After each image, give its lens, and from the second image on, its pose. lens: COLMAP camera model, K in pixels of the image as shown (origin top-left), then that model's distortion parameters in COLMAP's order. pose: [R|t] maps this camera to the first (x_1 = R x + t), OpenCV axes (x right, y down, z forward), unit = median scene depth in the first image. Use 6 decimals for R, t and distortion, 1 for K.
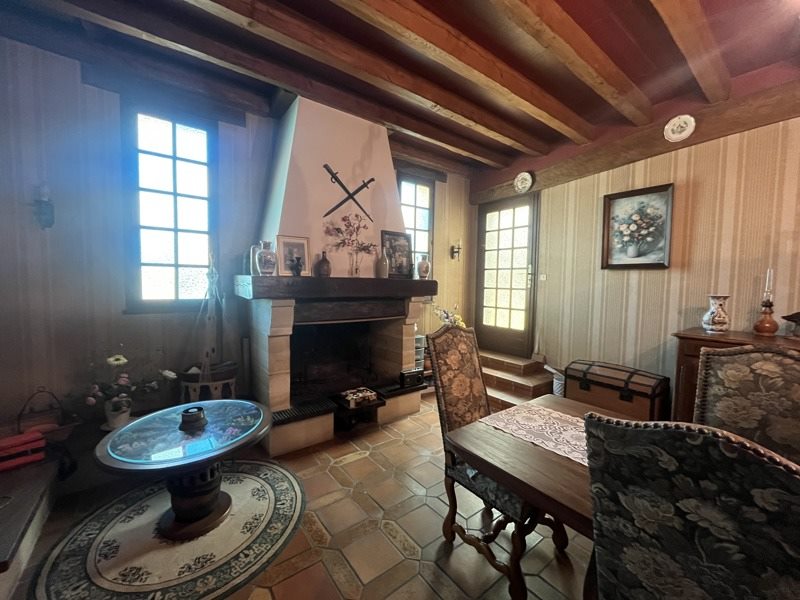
lens RADIAL K [[322.8, 0, 399.9], [0, 322.8, 301.6], [0, 0, 1]] dist [0.000064, 0.000001]
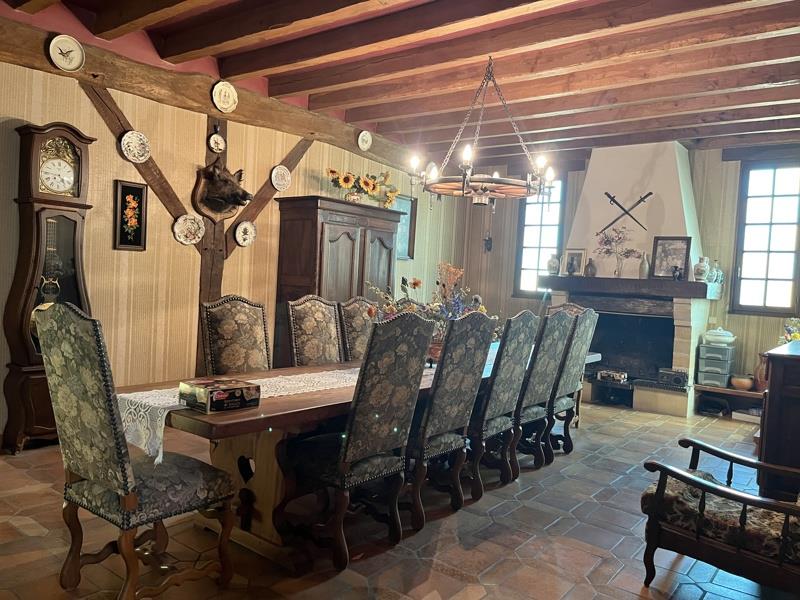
lens RADIAL K [[611.5, 0, 400.2], [0, 611.5, 301.2], [0, 0, 1]] dist [-0.000395, -0.000260]
pose [[0.258681, 0.040473, -0.965115, 1.840023], [-0.109587, 0.993901, 0.012308, 0.073074], [0.959726, 0.102580, 0.261538, -0.384985]]
